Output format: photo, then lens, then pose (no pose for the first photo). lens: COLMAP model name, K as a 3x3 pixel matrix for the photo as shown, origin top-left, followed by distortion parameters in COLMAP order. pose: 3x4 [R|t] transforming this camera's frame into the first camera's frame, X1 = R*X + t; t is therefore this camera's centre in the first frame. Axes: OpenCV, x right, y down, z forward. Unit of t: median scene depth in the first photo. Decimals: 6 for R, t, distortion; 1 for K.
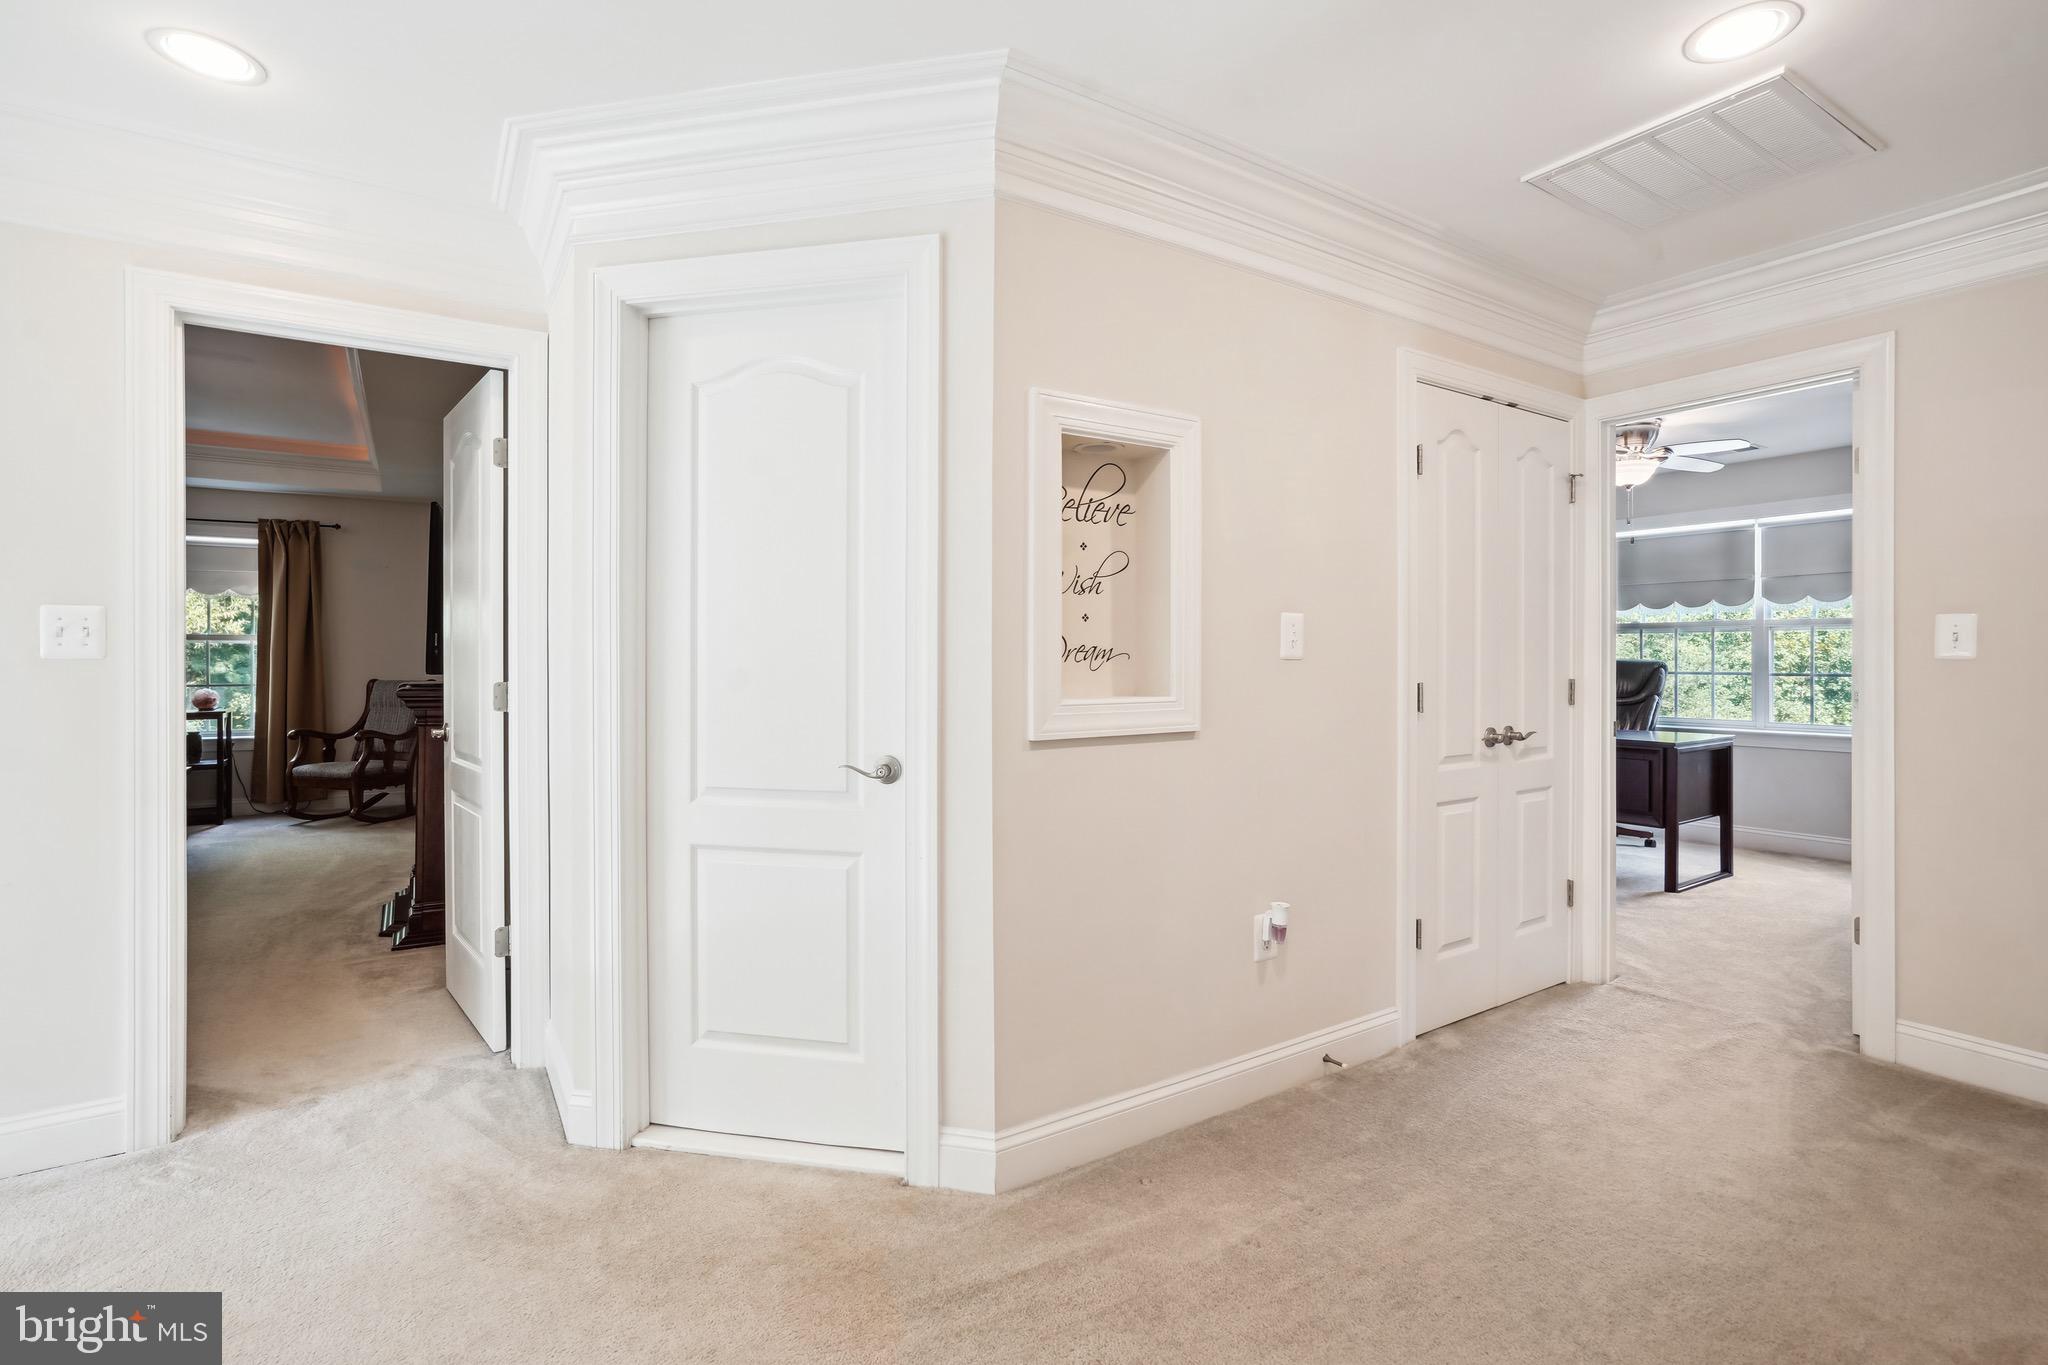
lens RADIAL K [[975.7, 0, 1033.6], [0, 975.7, 656.1], [0, 0, 1]] dist [-0.012953, 0.000647]
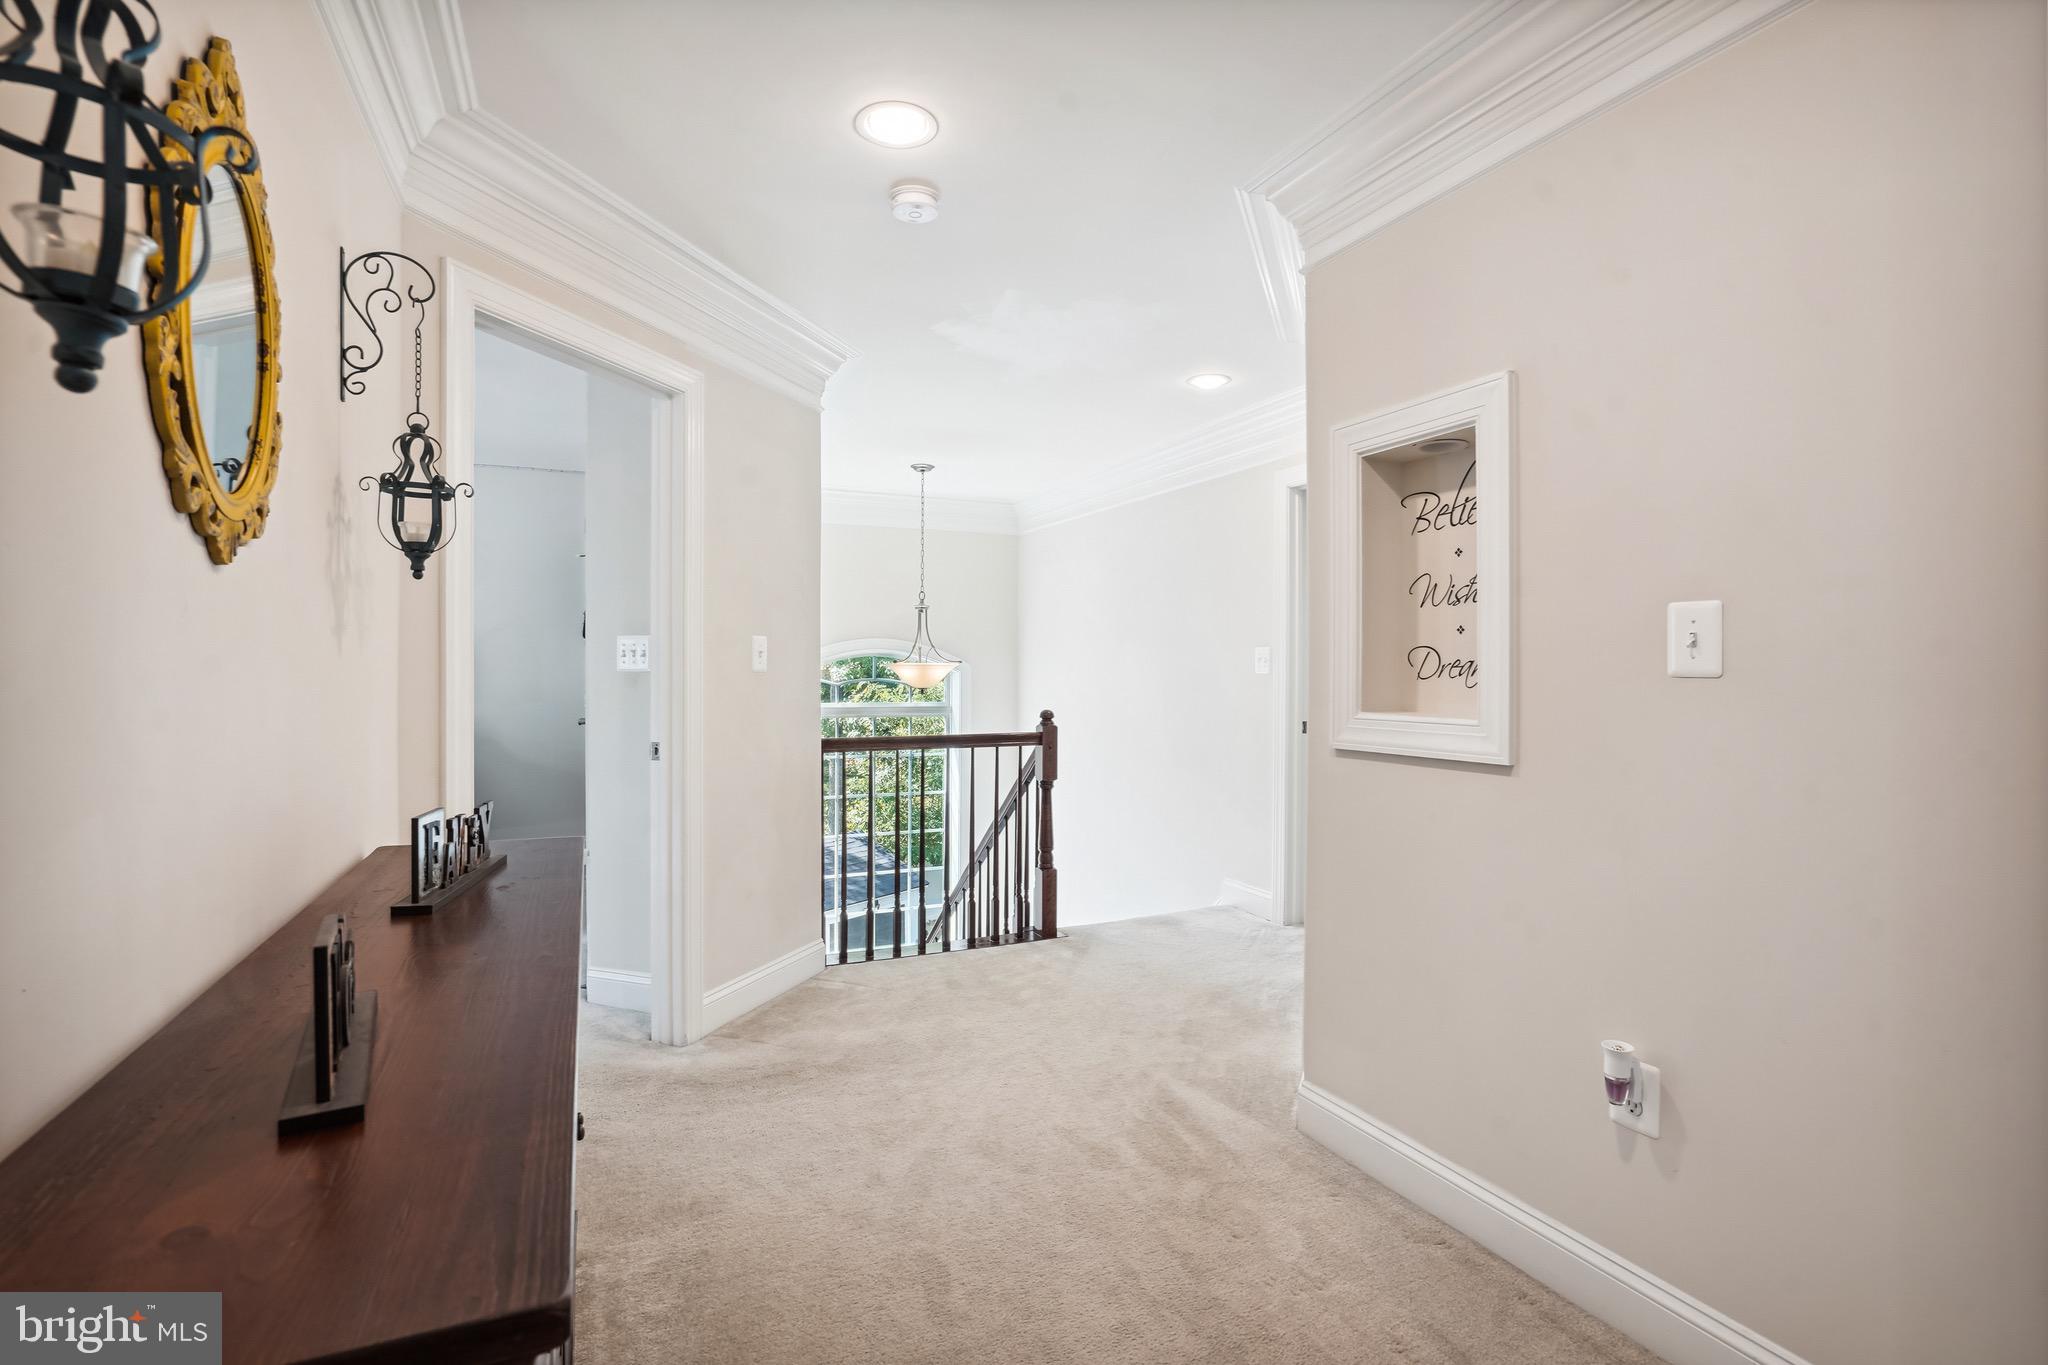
lens RADIAL K [[975.7, 0, 1033.6], [0, 975.7, 656.1], [0, 0, 1]] dist [-0.012953, 0.000647]
pose [[-0.148832, -0.014390, -0.988758, 1.060735], [-0.001034, 0.999896, -0.014396, -0.001122], [0.988862, -0.001120, -0.148832, 0.773049]]
